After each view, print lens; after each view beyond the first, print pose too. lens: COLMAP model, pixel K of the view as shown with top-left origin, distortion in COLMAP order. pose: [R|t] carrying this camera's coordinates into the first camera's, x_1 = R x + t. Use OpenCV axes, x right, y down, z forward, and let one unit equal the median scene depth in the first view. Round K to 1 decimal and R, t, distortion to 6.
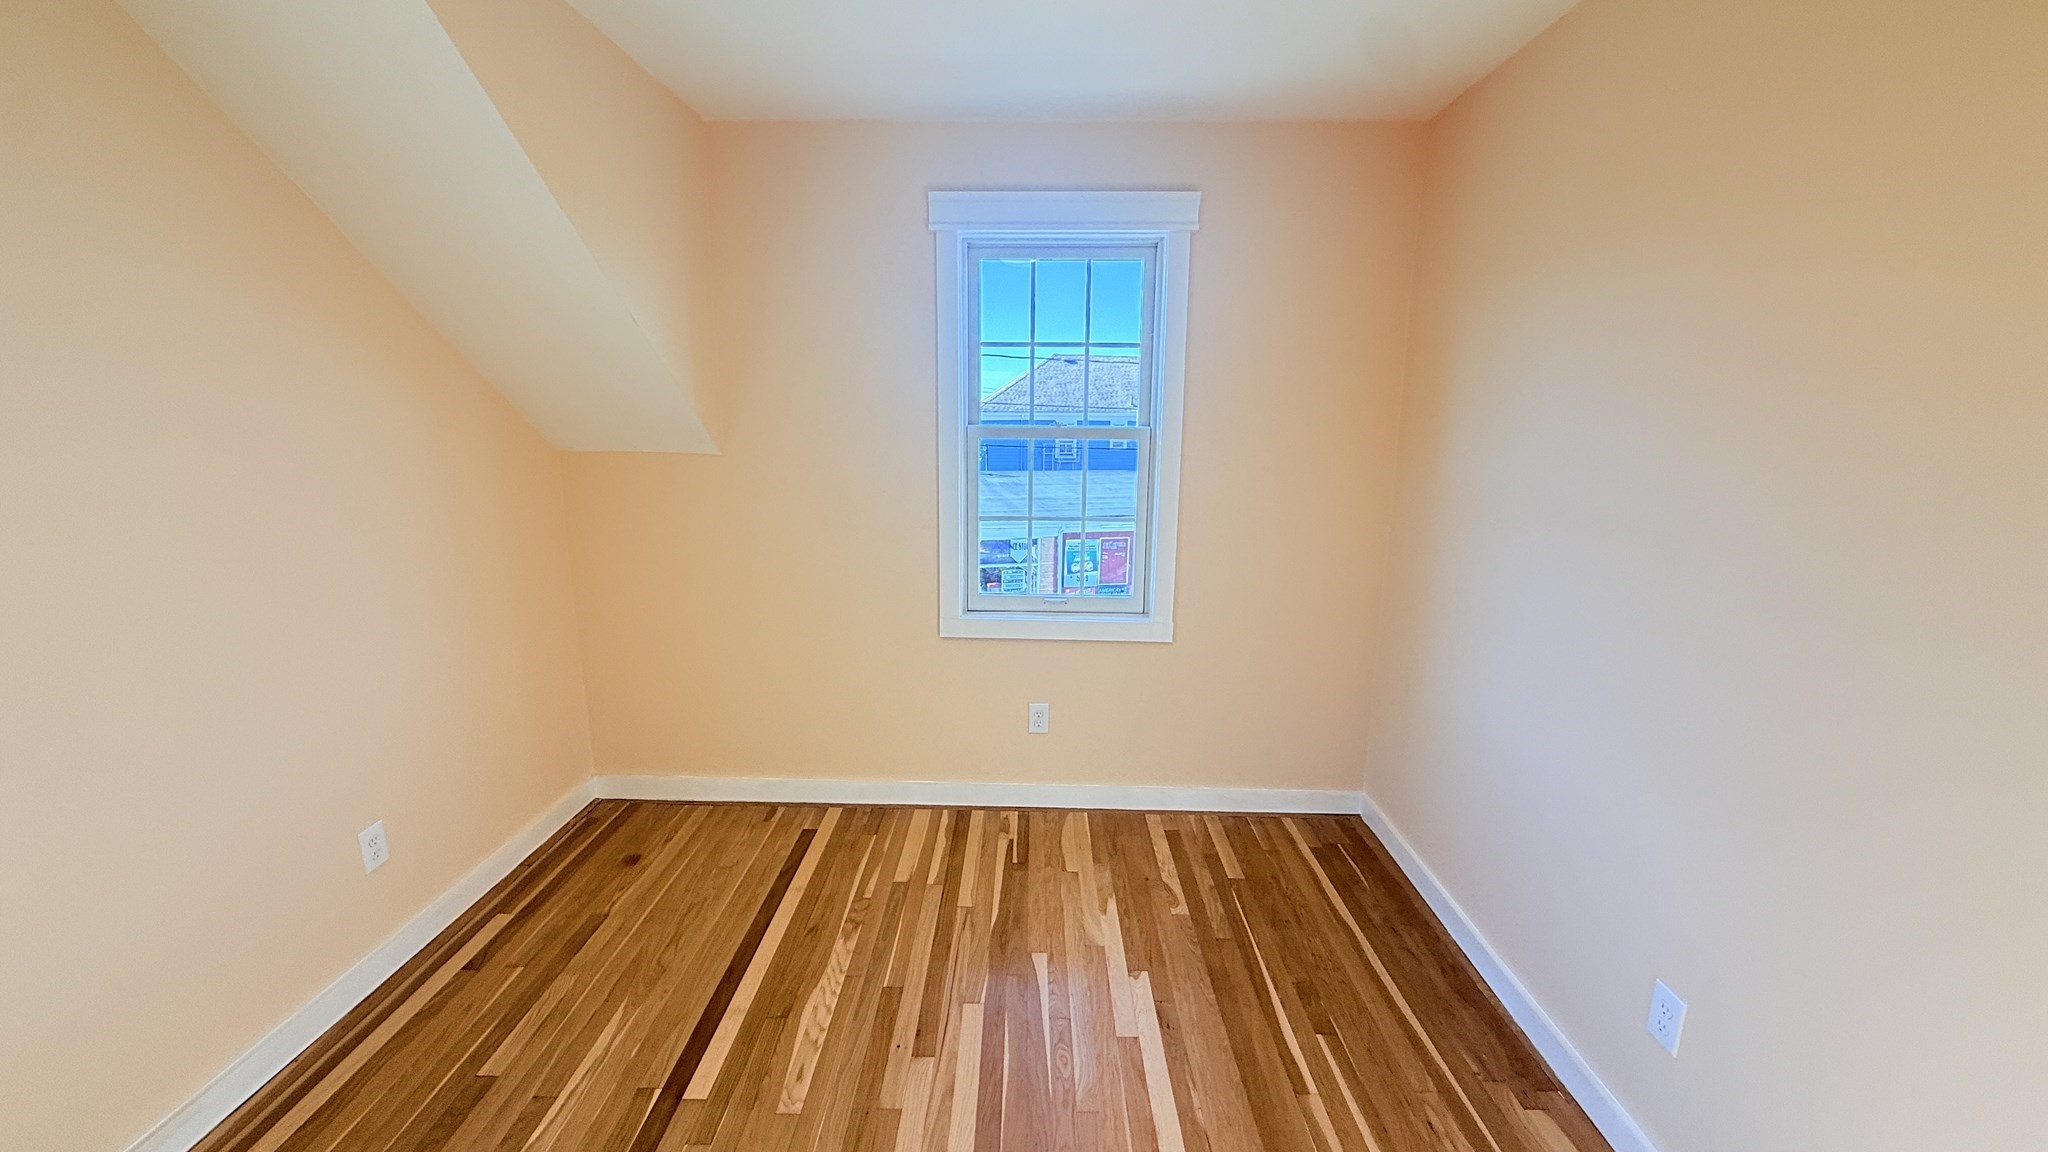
lens RADIAL K [[815.1, 0, 1020.6], [0, 815.1, 577.3], [0, 0, 1]] dist [-0.000771, 0.000539]
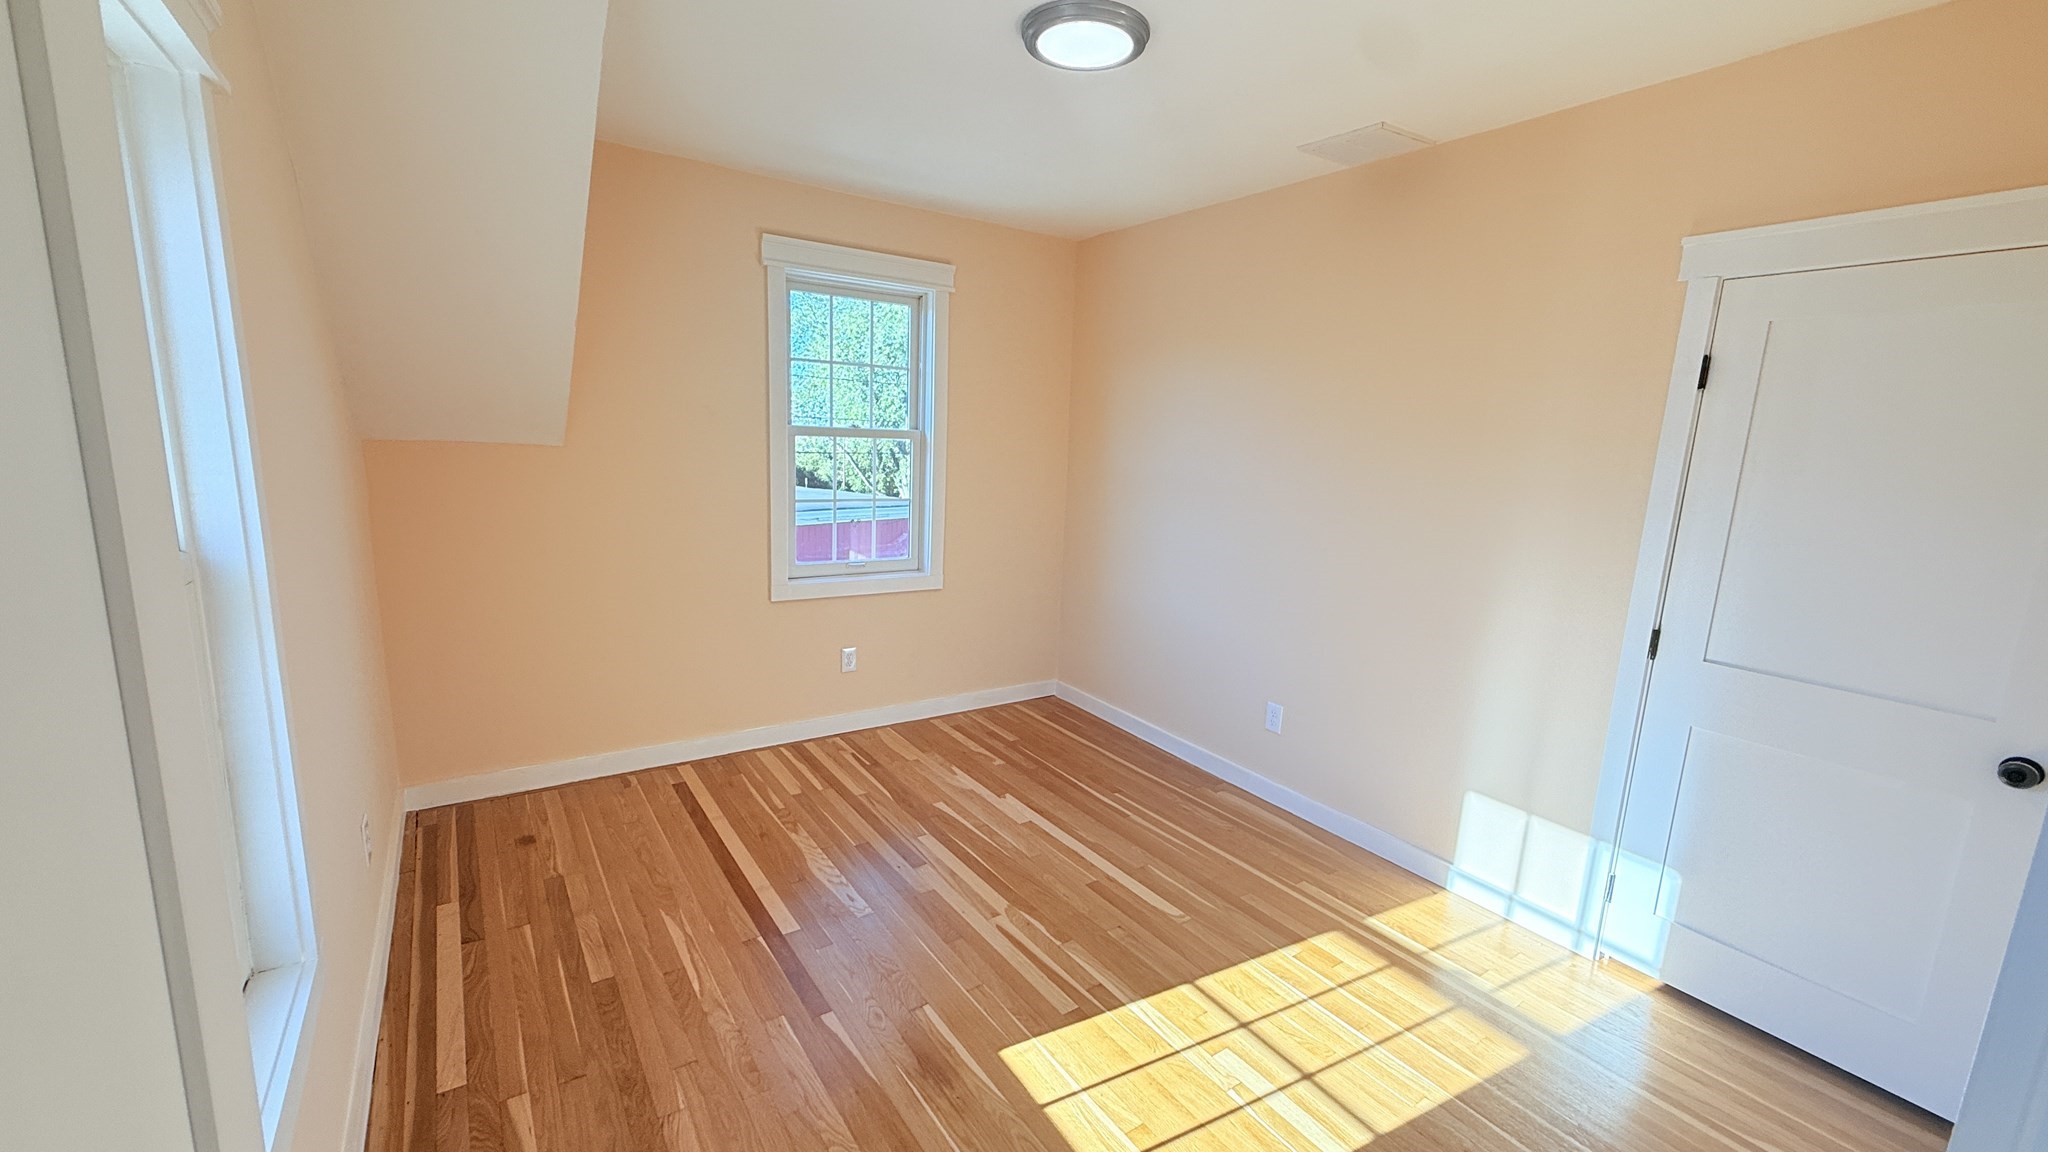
lens RADIAL K [[815.1, 0, 1020.6], [0, 815.1, 577.3], [0, 0, 1]] dist [-0.000771, 0.000539]
pose [[0.811751, -0.079568, 0.578559, -0.542582], [0.081161, 0.996432, 0.023165, 0.044228], [-0.578337, 0.028152, 0.815312, -0.204006]]
